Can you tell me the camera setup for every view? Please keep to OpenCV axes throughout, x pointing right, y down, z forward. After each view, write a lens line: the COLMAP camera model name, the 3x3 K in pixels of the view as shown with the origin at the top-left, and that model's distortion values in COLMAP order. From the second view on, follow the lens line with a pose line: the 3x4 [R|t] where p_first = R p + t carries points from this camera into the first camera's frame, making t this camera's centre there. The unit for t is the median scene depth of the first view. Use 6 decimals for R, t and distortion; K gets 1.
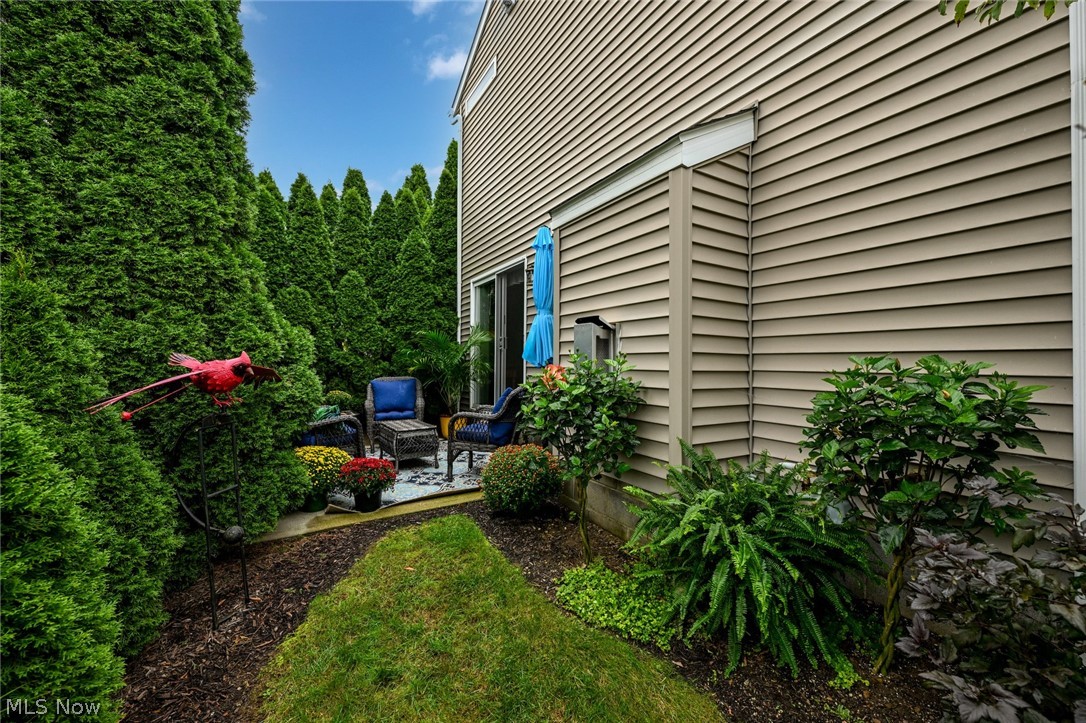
lens RADIAL K [[430.8, 0, 543.1], [0, 430.8, 360.9], [0, 0, 1]] dist [-0.003095, 0.000249]
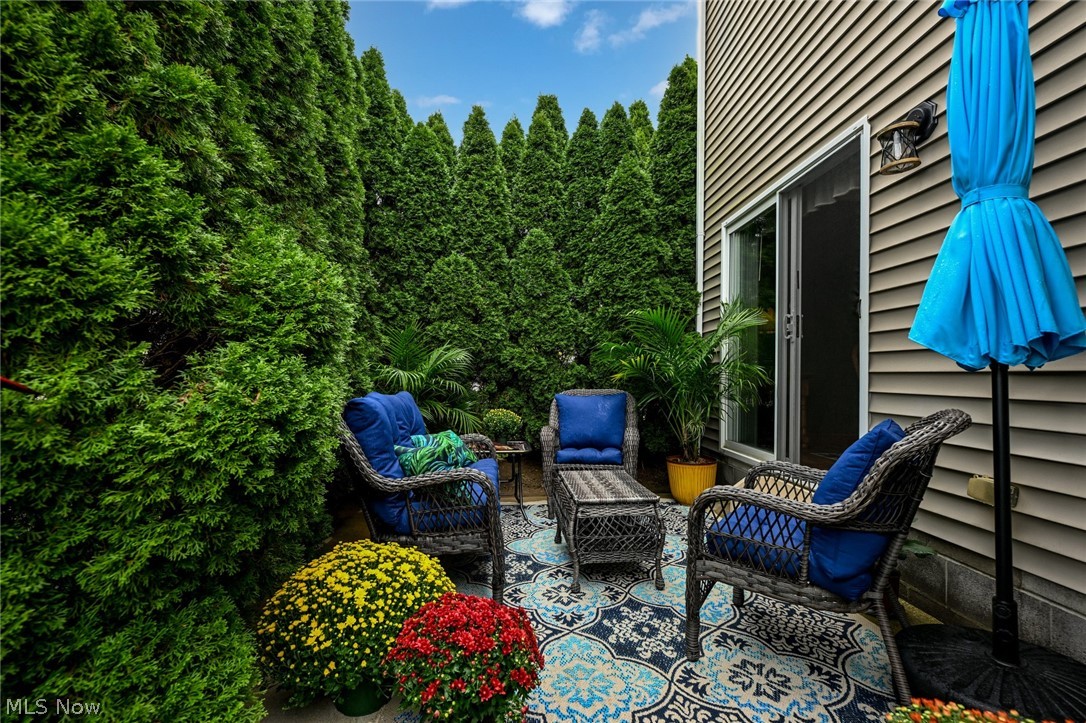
lens RADIAL K [[487.1, 0, 540.3], [0, 487.1, 363.1], [0, 0, 1]] dist [0.004920, 0.000151]
pose [[0.882019, -0.001250, -0.471213, -0.083180], [-0.008260, 0.999802, -0.018115, 0.013053], [0.471142, 0.019870, 0.881834, 0.348672]]
